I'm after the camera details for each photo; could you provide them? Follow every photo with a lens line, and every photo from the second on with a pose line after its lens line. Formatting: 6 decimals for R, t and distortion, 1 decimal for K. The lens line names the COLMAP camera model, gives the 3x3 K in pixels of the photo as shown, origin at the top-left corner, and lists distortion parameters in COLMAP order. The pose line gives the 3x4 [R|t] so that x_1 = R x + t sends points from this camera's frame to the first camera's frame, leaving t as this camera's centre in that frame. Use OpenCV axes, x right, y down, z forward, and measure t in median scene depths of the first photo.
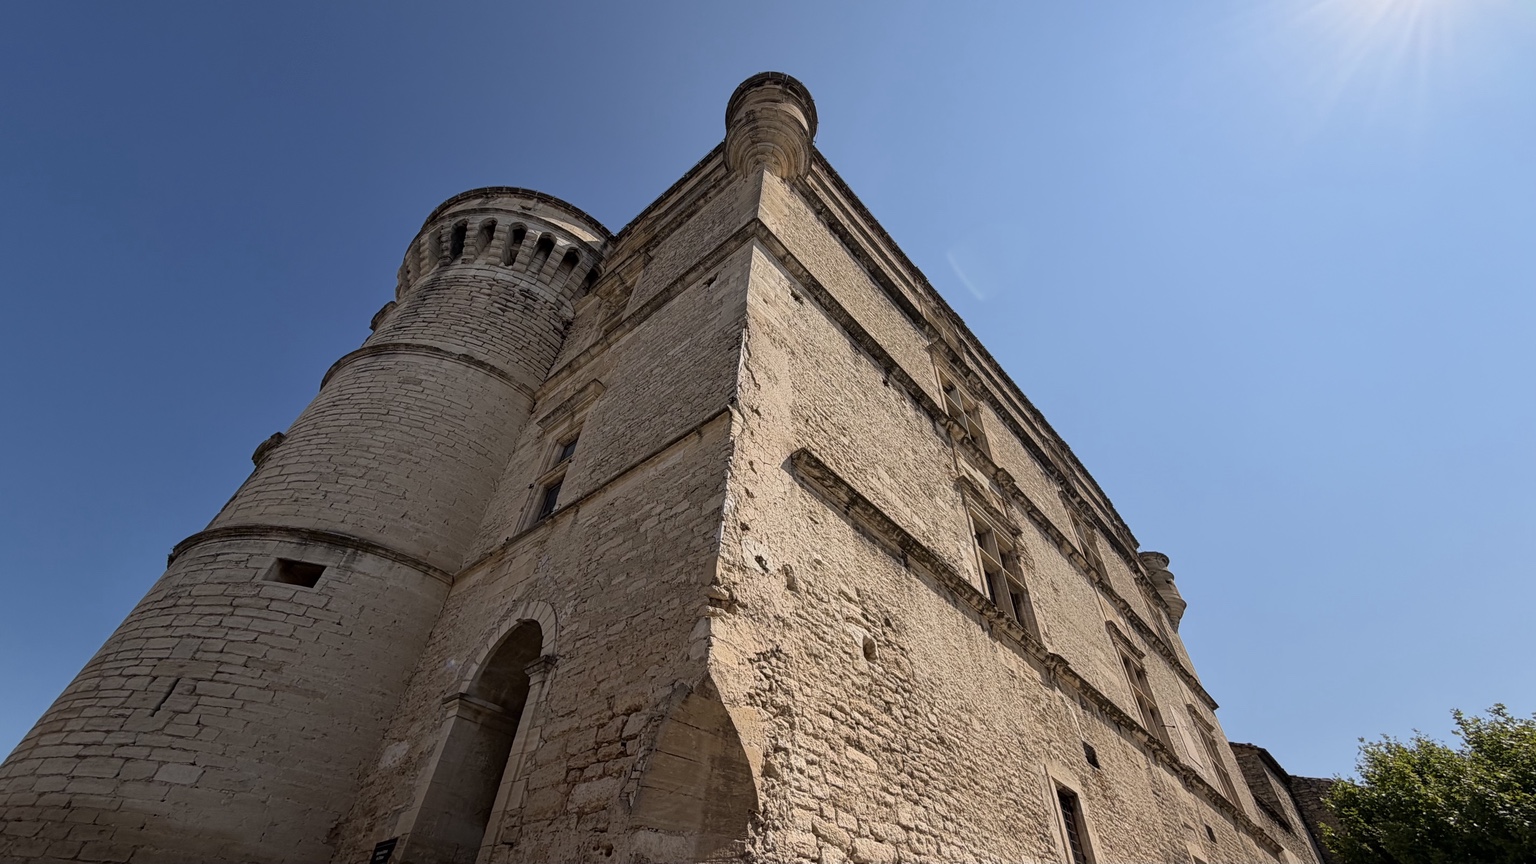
lens RADIAL K [[614.5, 0, 763.0], [0, 614.5, 434.4], [0, 0, 1]] dist [0.001025, 0.000334]
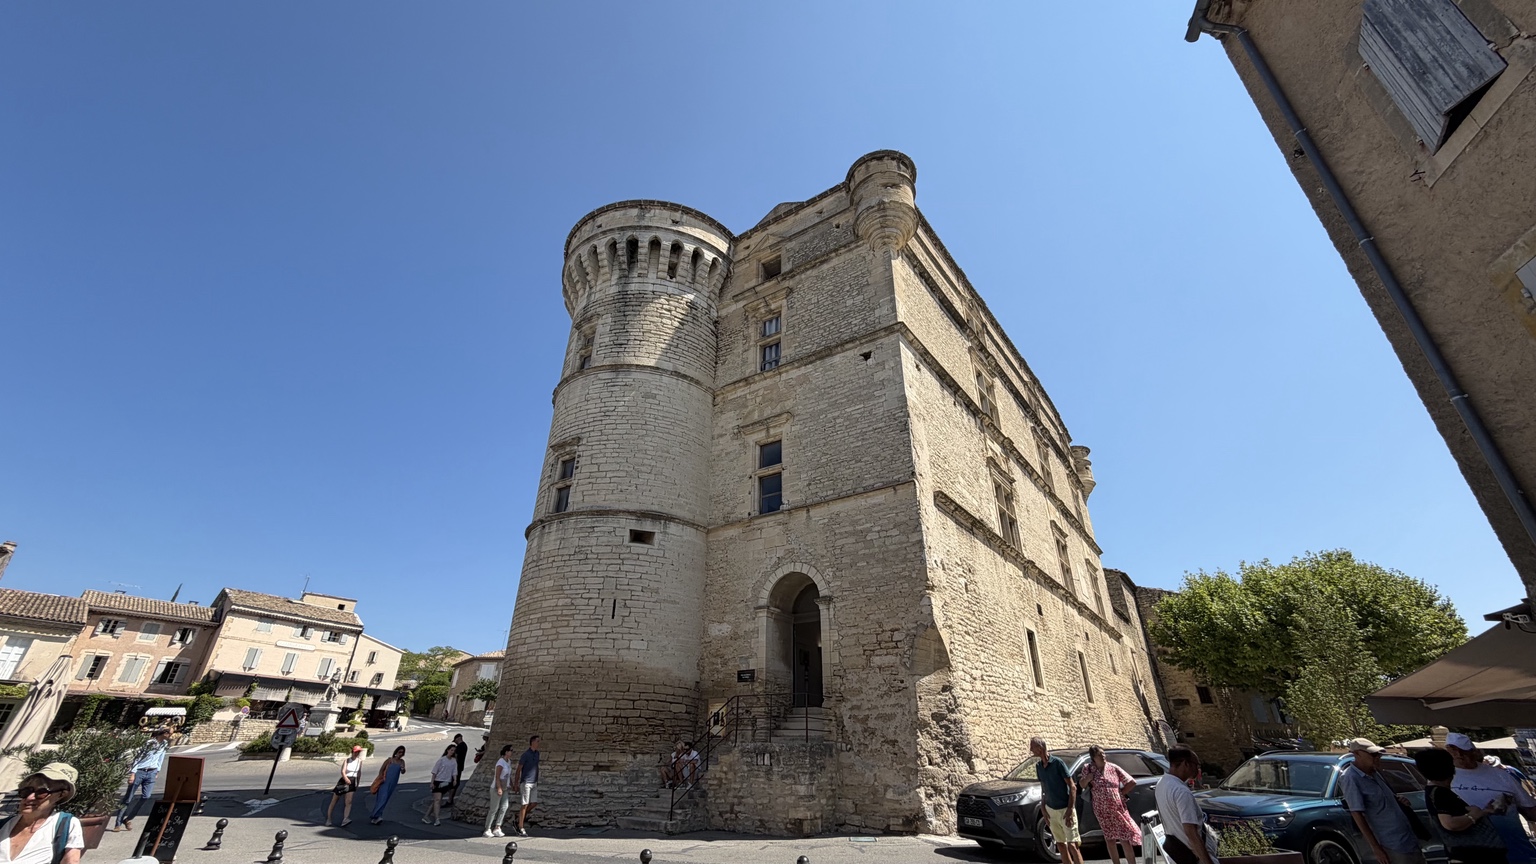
lens RADIAL K [[613.1, 0, 763.2], [0, 613.1, 433.0], [0, 0, 1]] dist [0.000010, 0.000534]
pose [[0.994593, 0.012664, 0.103076, -0.509407], [-0.042857, 0.954132, 0.296302, -0.515055], [-0.094596, -0.299117, 0.949516, -0.535307]]
